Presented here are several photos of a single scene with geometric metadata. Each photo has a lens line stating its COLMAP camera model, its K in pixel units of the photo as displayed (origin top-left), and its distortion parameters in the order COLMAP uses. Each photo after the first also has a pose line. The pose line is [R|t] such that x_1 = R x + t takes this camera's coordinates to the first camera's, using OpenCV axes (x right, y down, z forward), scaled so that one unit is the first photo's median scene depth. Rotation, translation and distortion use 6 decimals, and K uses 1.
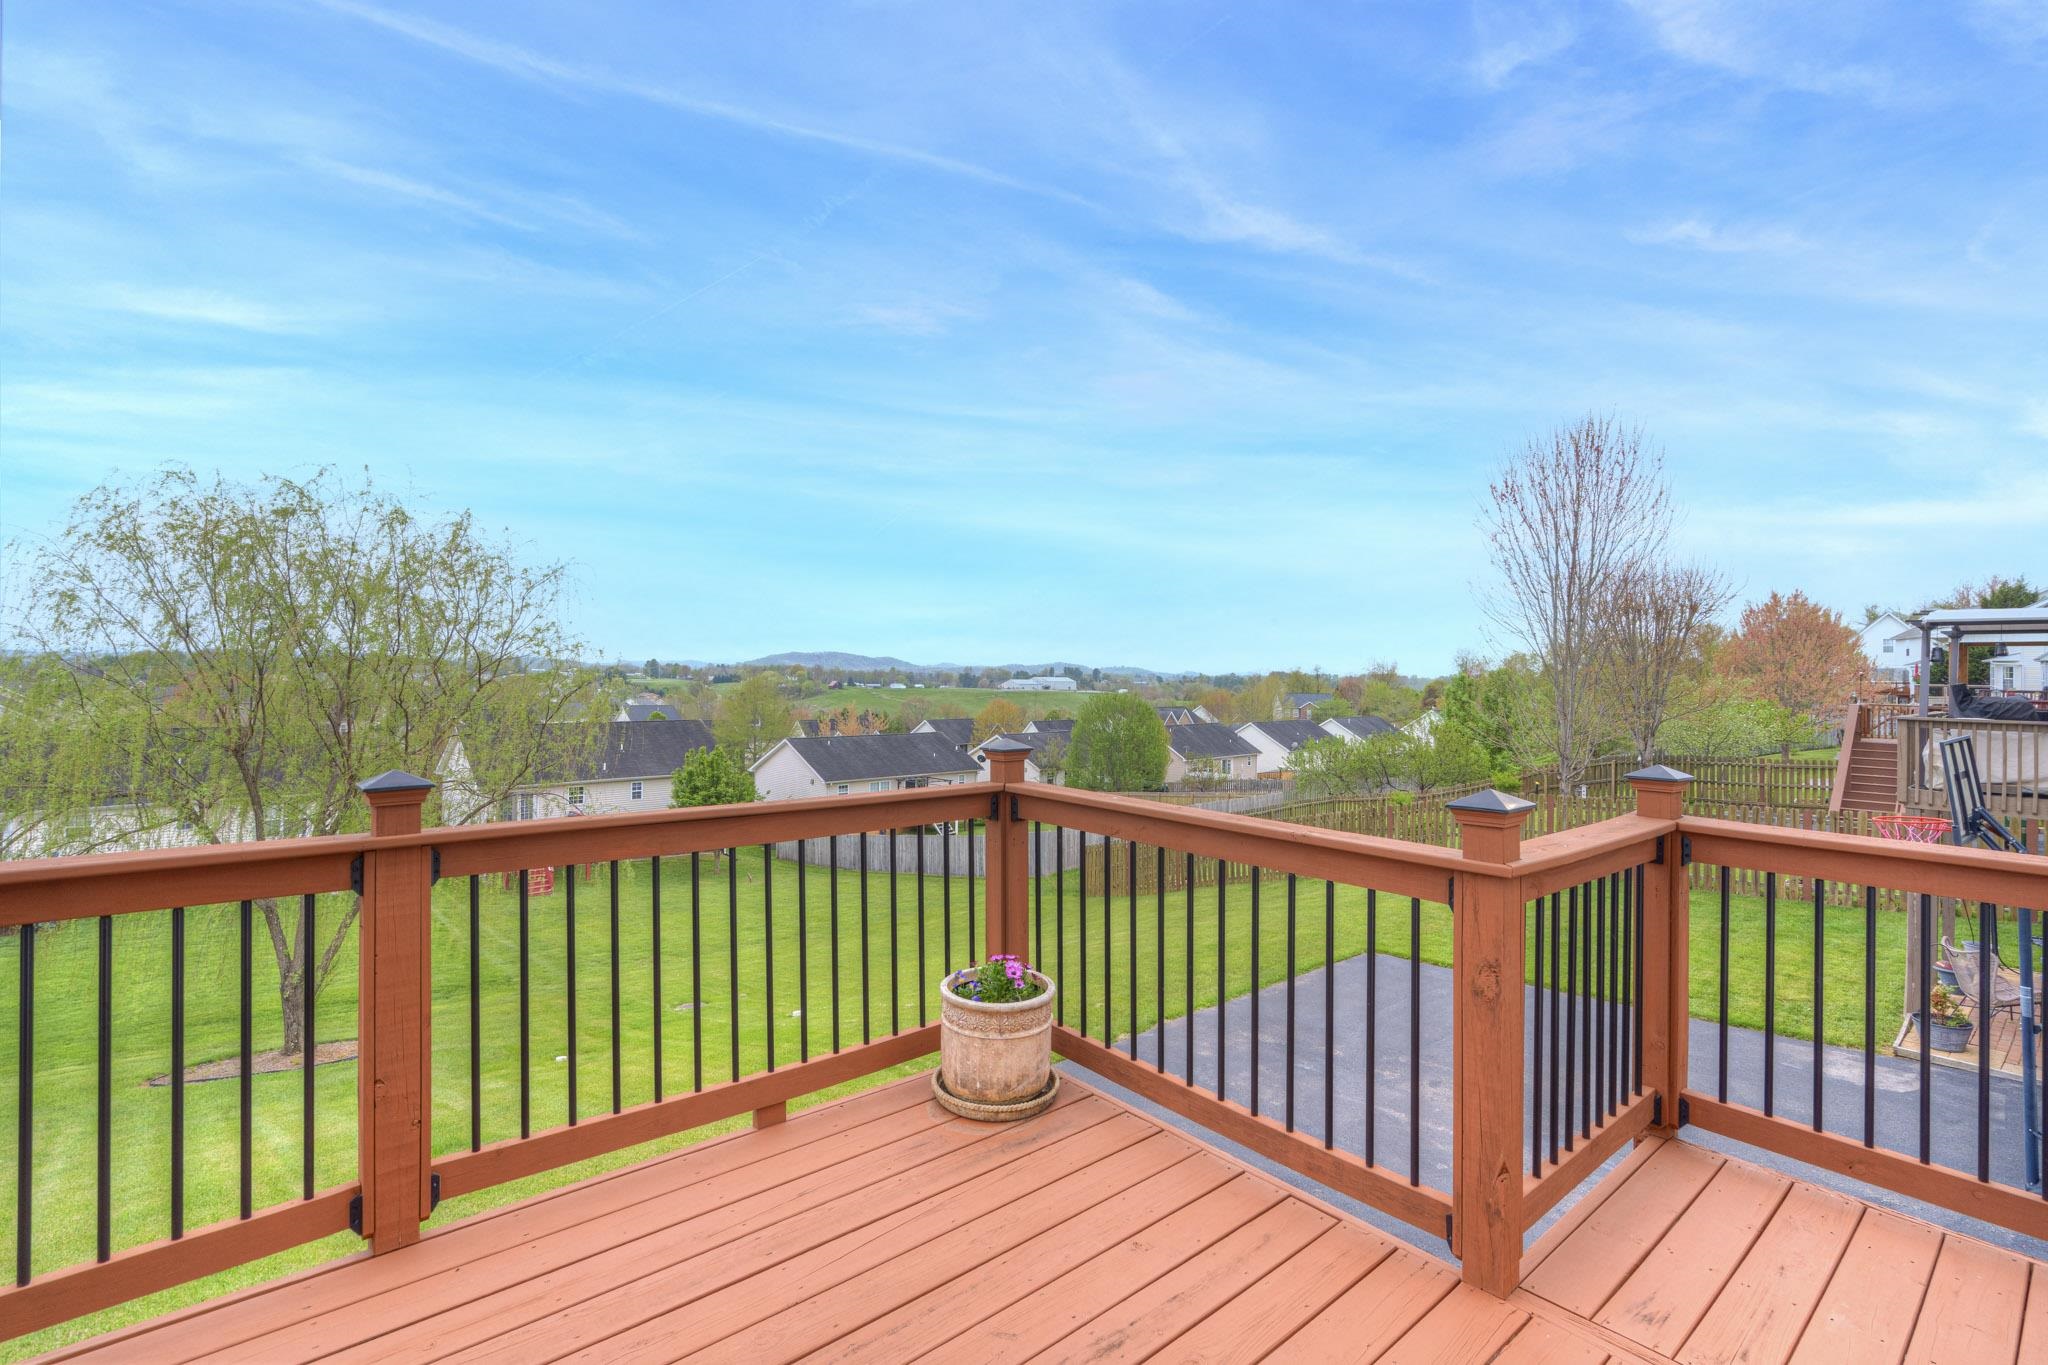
lens RADIAL K [[945.6, 0, 1023.3], [0, 945.6, 664.4], [0, 0, 1]] dist [-0.004976, 0.000566]
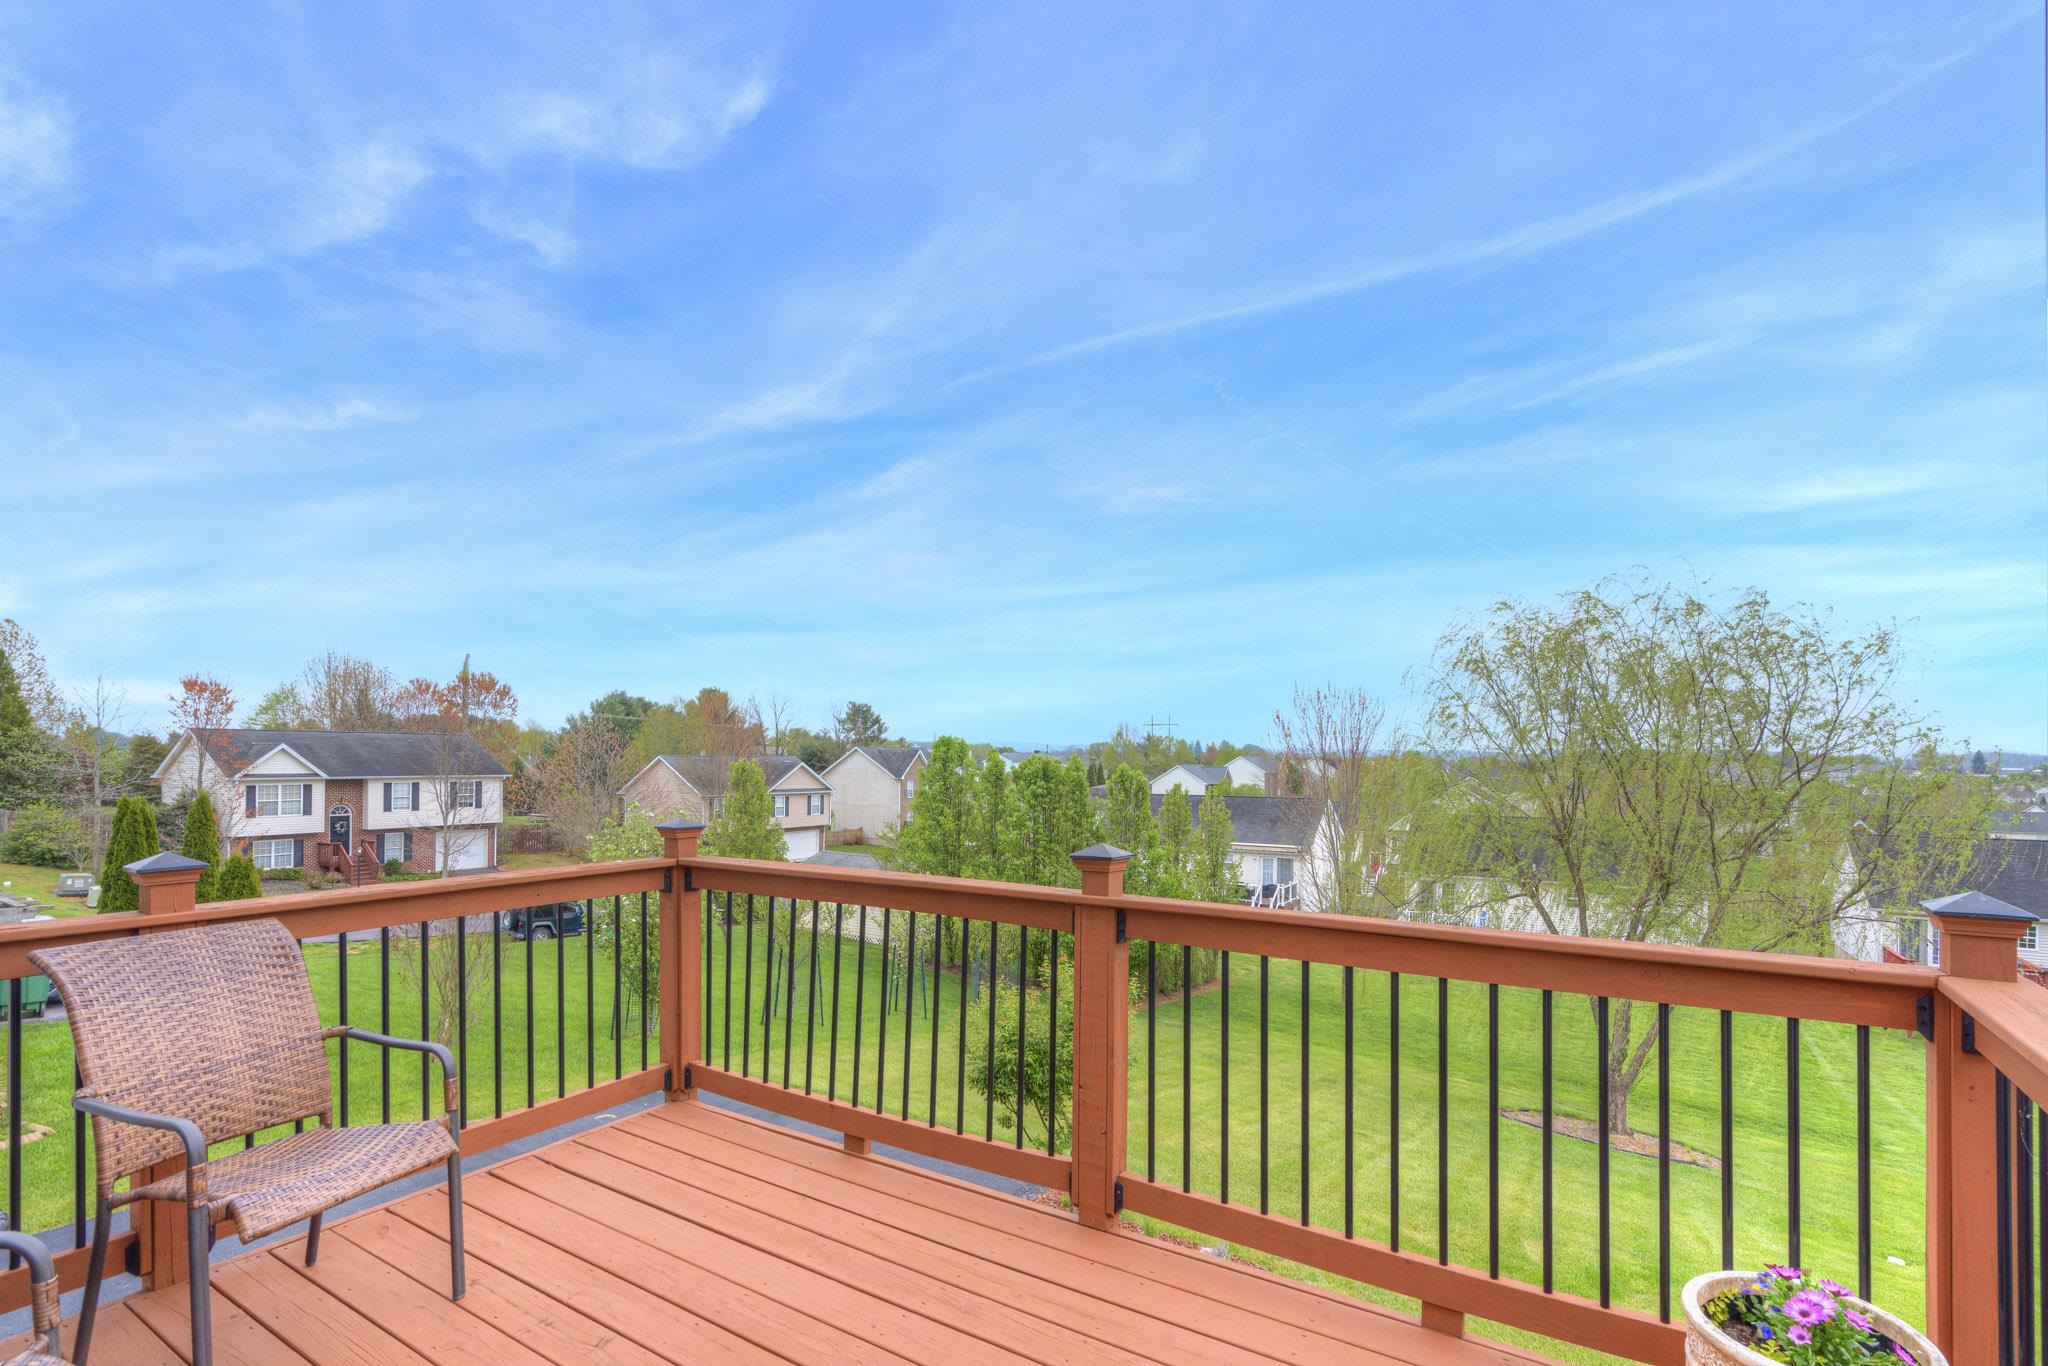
lens RADIAL K [[958.1, 0, 1034.4], [0, 958.1, 743.4], [0, 0, 1]] dist [-0.003531, -0.000119]
pose [[0.299013, -0.022856, -0.953975, 0.074204], [0.003218, 0.999732, -0.022944, 0.001458], [0.954244, 0.003790, 0.299006, 0.076751]]
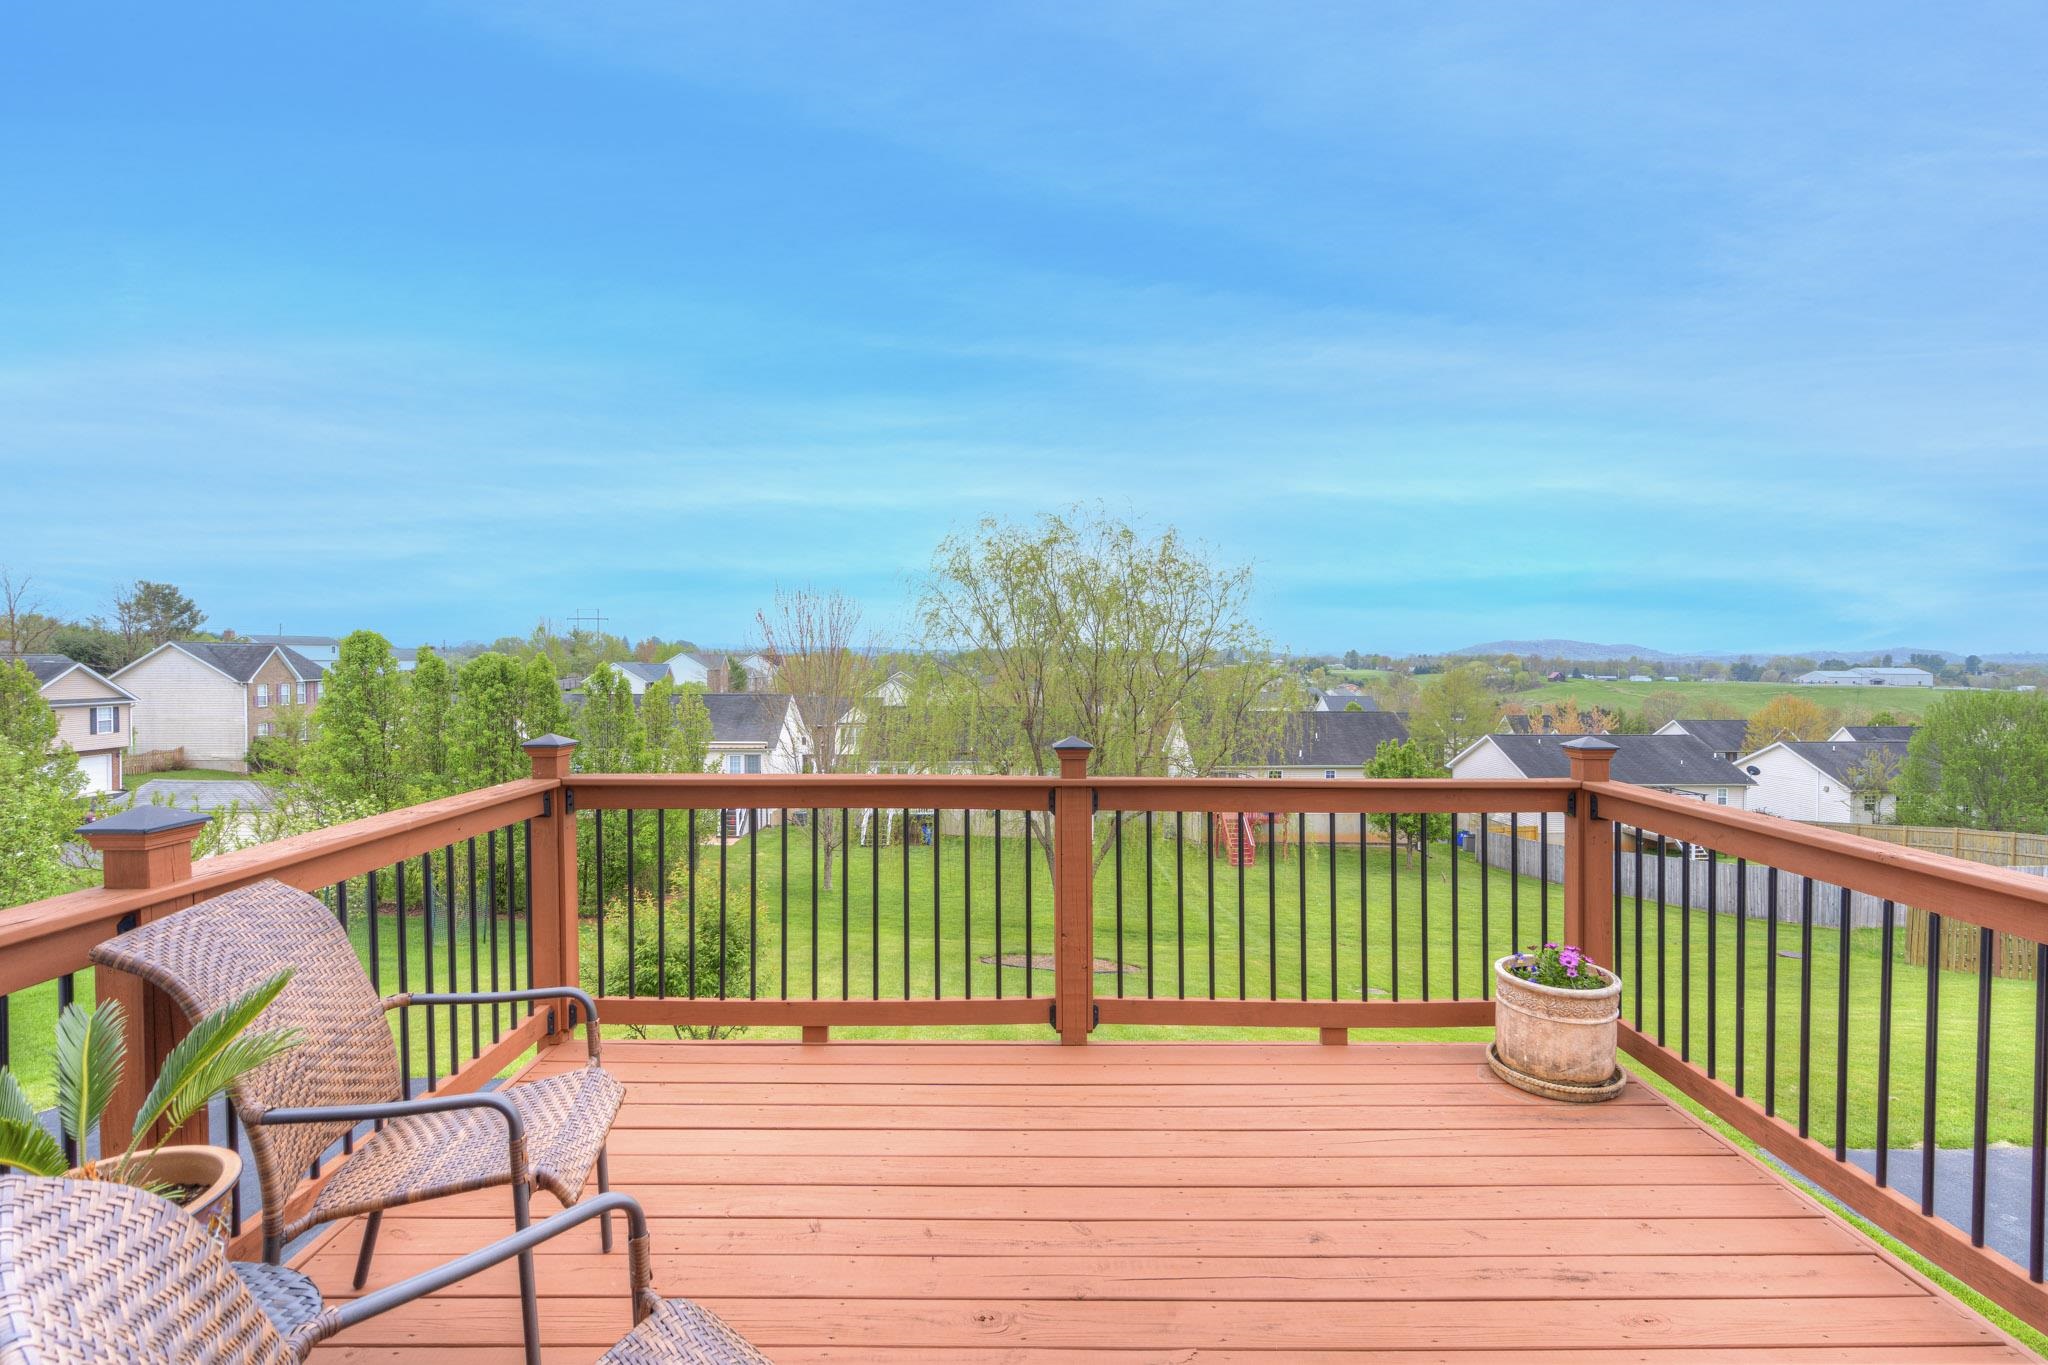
lens RADIAL K [[959.2, 0, 1024.0], [0, 959.2, 682.5], [0, 0, 1]] dist [-0.000681, 0.000367]
pose [[0.762440, 0.009134, -0.646994, 0.039678], [0.009342, 0.999641, 0.025121, -0.001992], [0.646991, -0.025198, 0.762081, -0.032893]]
